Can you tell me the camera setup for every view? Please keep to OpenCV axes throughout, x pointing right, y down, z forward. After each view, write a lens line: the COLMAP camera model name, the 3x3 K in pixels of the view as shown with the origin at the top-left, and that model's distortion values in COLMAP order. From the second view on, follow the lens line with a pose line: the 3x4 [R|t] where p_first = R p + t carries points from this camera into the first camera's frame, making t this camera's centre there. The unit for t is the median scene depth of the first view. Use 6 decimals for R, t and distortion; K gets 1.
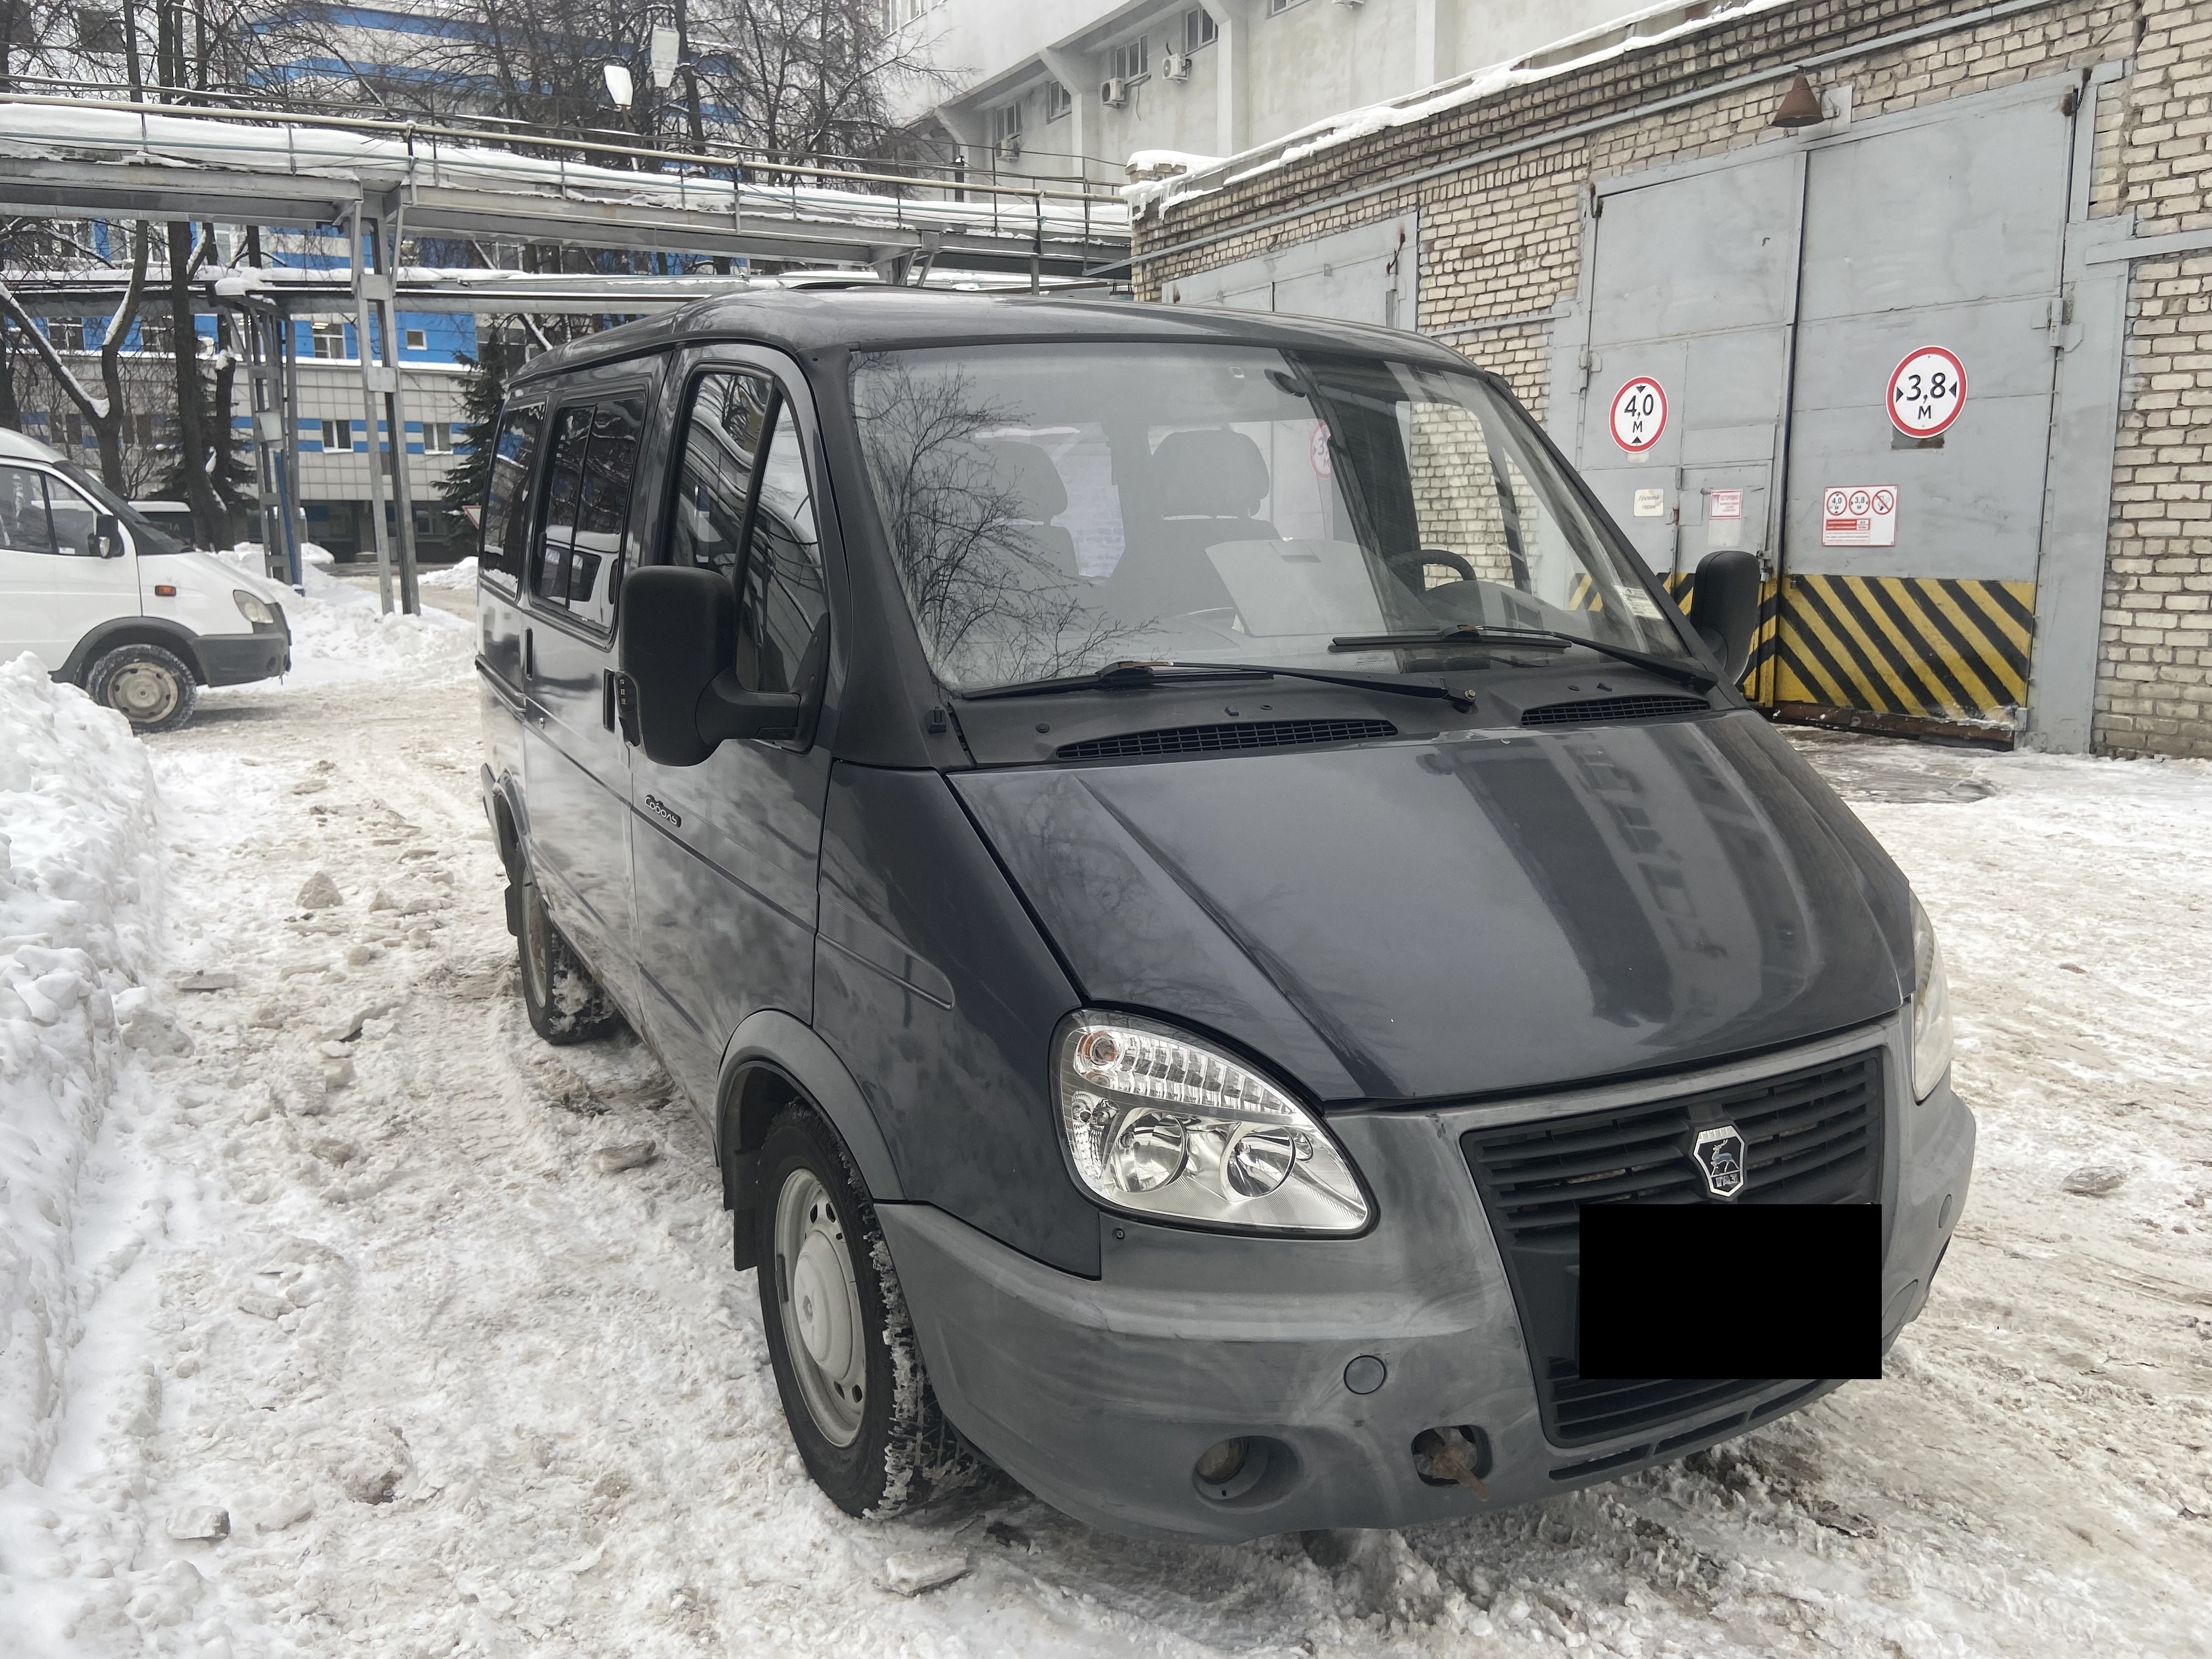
lens RADIAL K [[1700.4, 0, 1138.1], [0, 1700.4, 803.0], [0, 0, 1]] dist [0.137963, -0.180773]
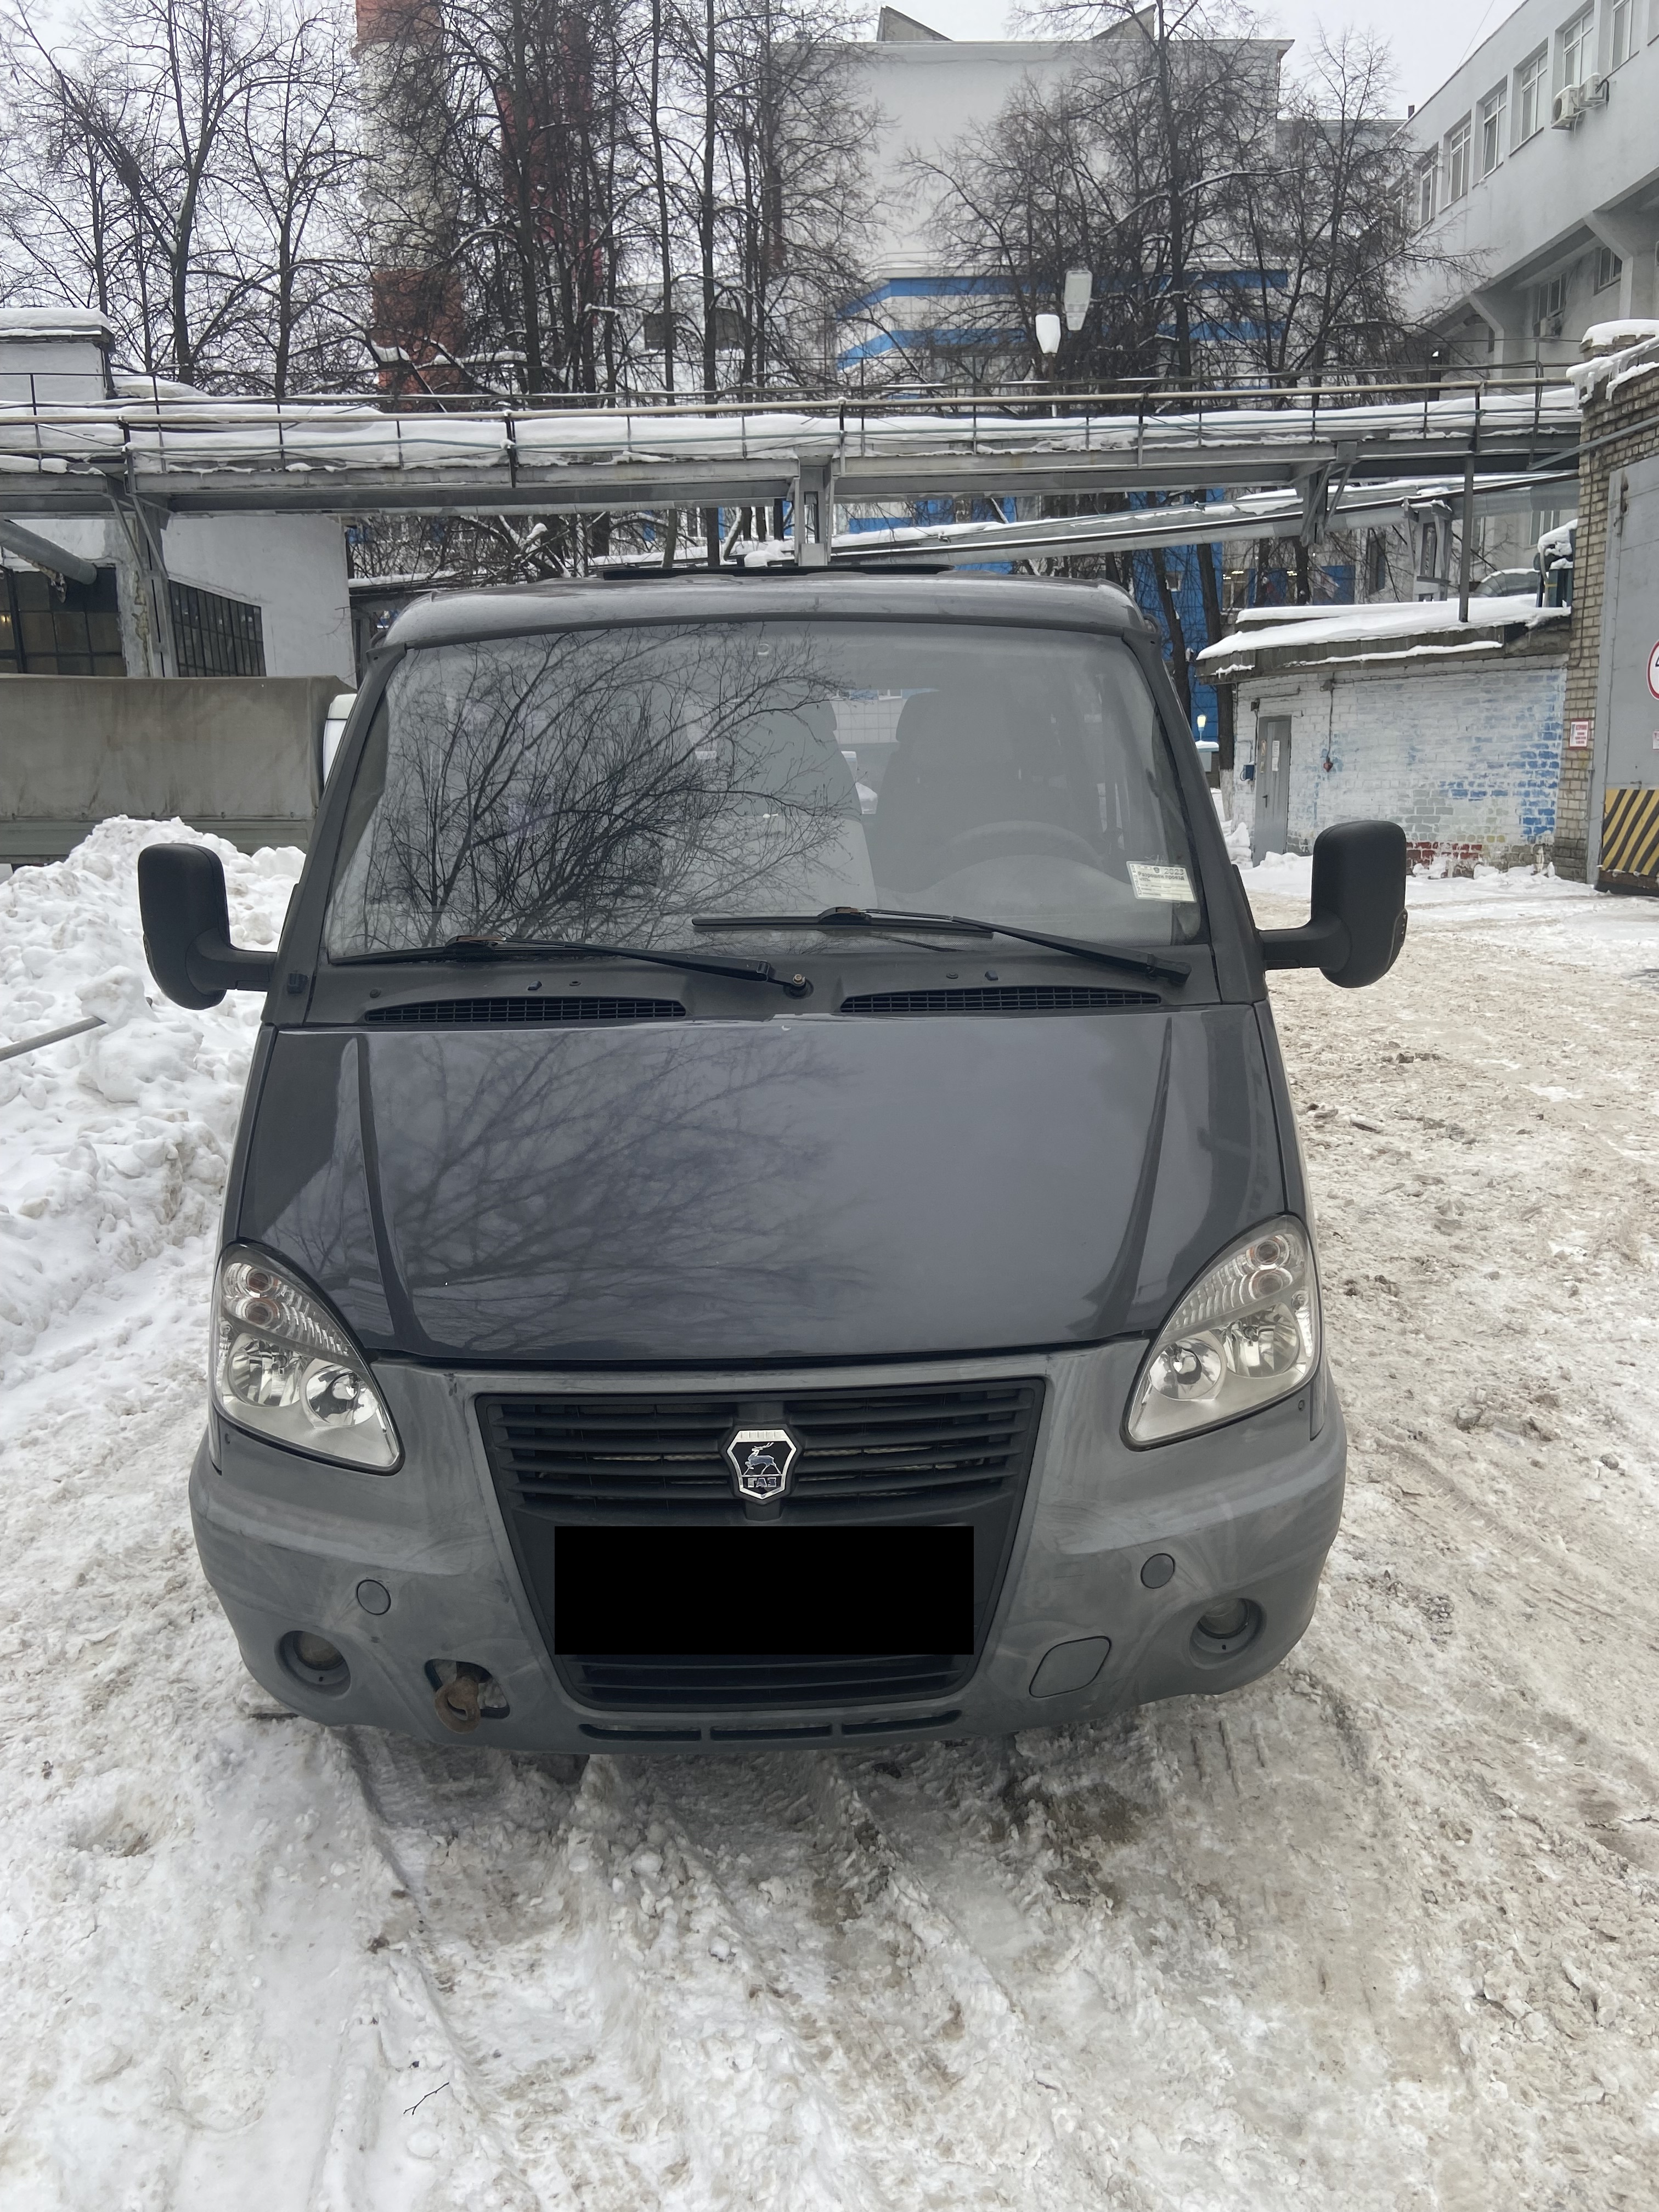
lens RADIAL K [[1700.4, 0, 821.7], [0, 1700.4, 1100.5], [0, 0, 1]] dist [0.137963, -0.180773]
pose [[0.886687, 0.074288, -0.456363, 0.099957], [-0.056398, 0.997016, 0.052719, -0.006844], [0.458918, -0.021008, 0.888230, 0.018102]]
